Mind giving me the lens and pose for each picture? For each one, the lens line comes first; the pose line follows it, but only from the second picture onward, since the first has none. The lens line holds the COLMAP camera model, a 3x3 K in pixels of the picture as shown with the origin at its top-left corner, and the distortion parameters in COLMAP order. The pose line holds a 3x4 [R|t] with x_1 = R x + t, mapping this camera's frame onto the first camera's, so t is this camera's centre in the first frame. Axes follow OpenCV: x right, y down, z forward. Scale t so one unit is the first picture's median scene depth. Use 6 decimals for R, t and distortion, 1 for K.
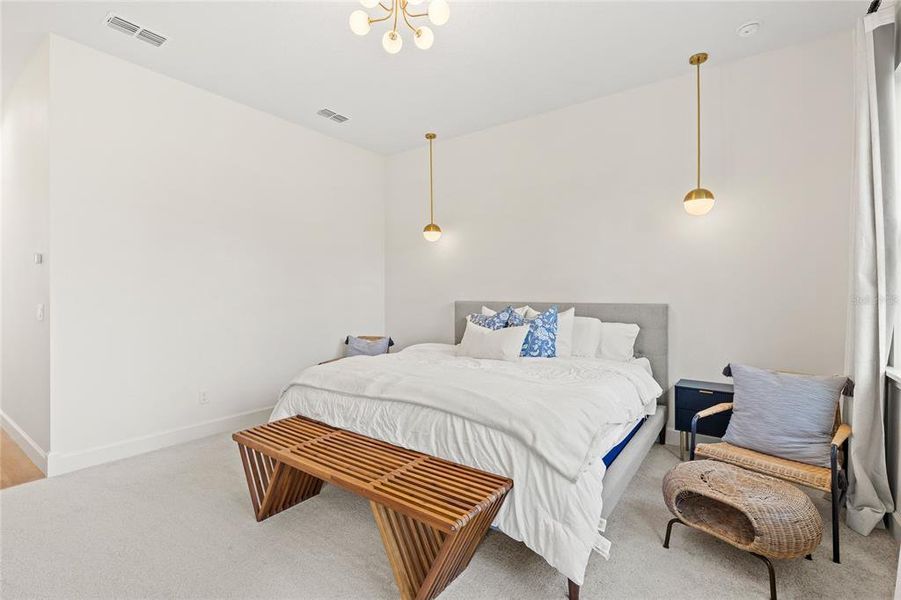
lens RADIAL K [[414.0, 0, 450.1], [0, 414.0, 293.3], [0, 0, 1]] dist [-0.000964, -0.000078]
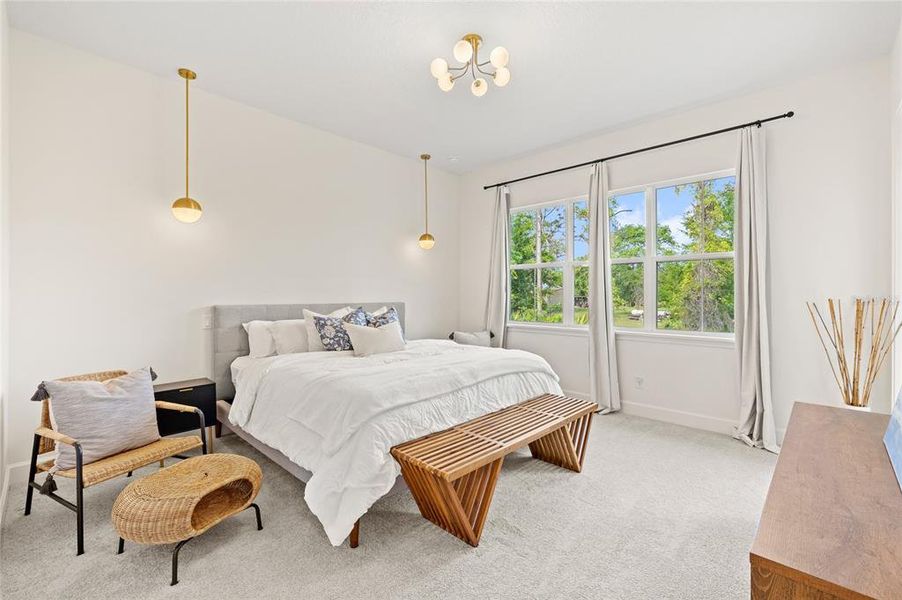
lens RADIAL K [[391.6, 0, 450.4], [0, 391.6, 297.6], [0, 0, 1]] dist [-0.016789, -0.000692]
pose [[0.137351, -0.005328, 0.990508, -1.182182], [0.007375, 0.999963, 0.004356, 0.003188], [-0.990495, 0.006707, 0.137385, 0.843134]]
